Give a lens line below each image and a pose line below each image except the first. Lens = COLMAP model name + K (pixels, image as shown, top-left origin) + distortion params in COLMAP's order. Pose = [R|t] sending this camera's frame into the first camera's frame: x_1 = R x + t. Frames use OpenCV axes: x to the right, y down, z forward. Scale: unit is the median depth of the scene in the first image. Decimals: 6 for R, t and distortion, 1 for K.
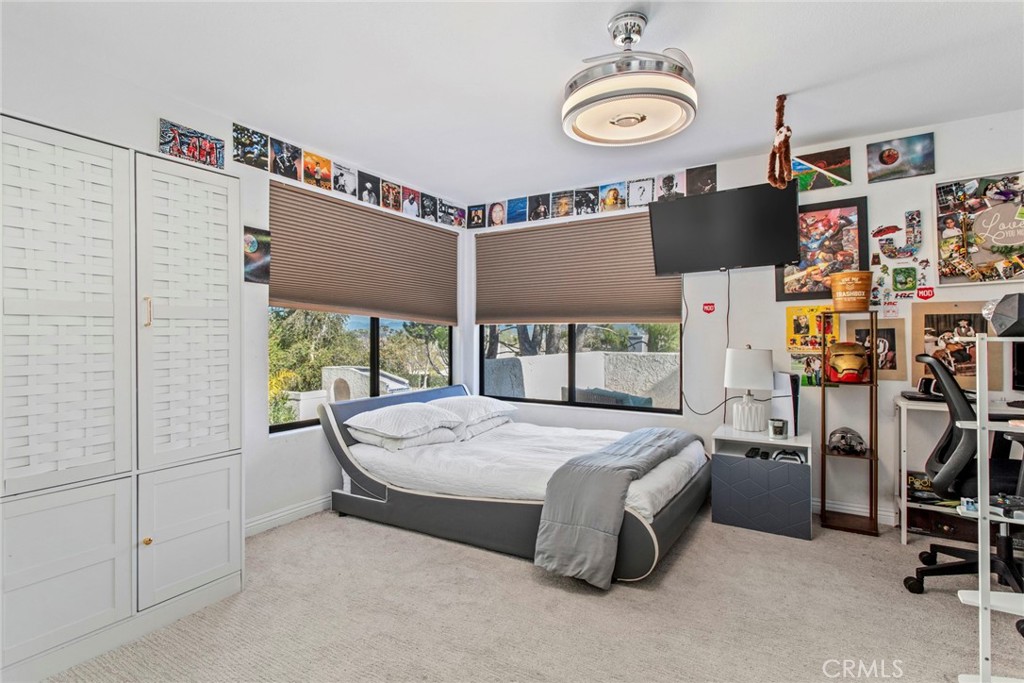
lens RADIAL K [[483.9, 0, 508.7], [0, 483.9, 333.4], [0, 0, 1]] dist [0.002937, -0.001747]
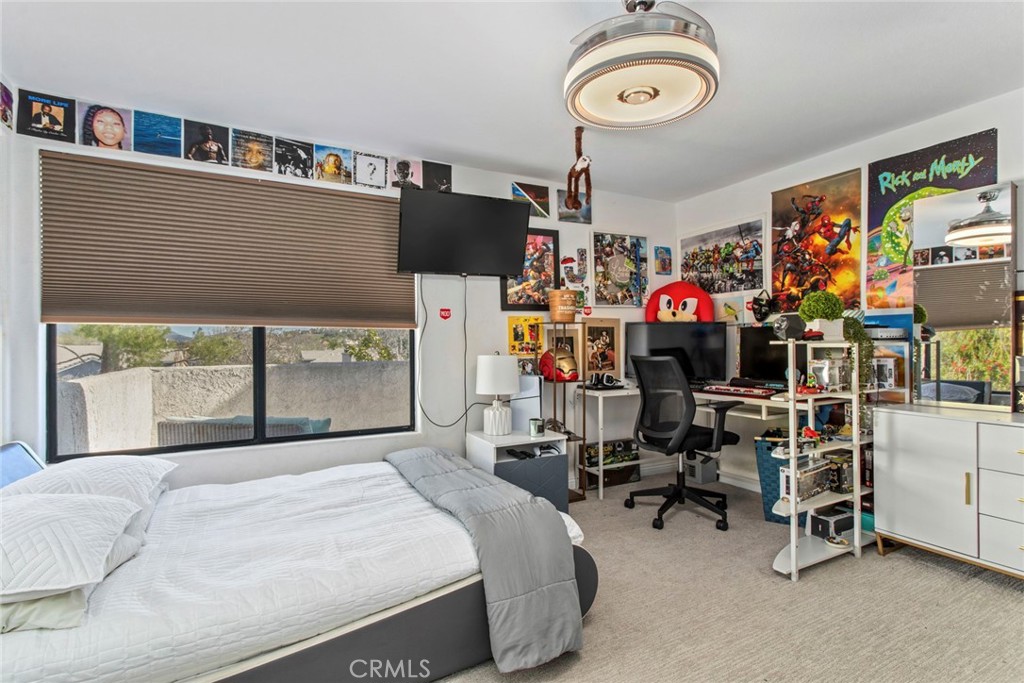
lens RADIAL K [[483.9, 0, 510.1], [0, 483.9, 340.3], [0, 0, 1]] dist [0.002937, -0.001747]
pose [[0.516297, 0.003495, 0.856403, -0.367587], [0.001586, 0.999986, -0.005037, 0.005300], [-0.856408, 0.003959, 0.516284, 0.435448]]
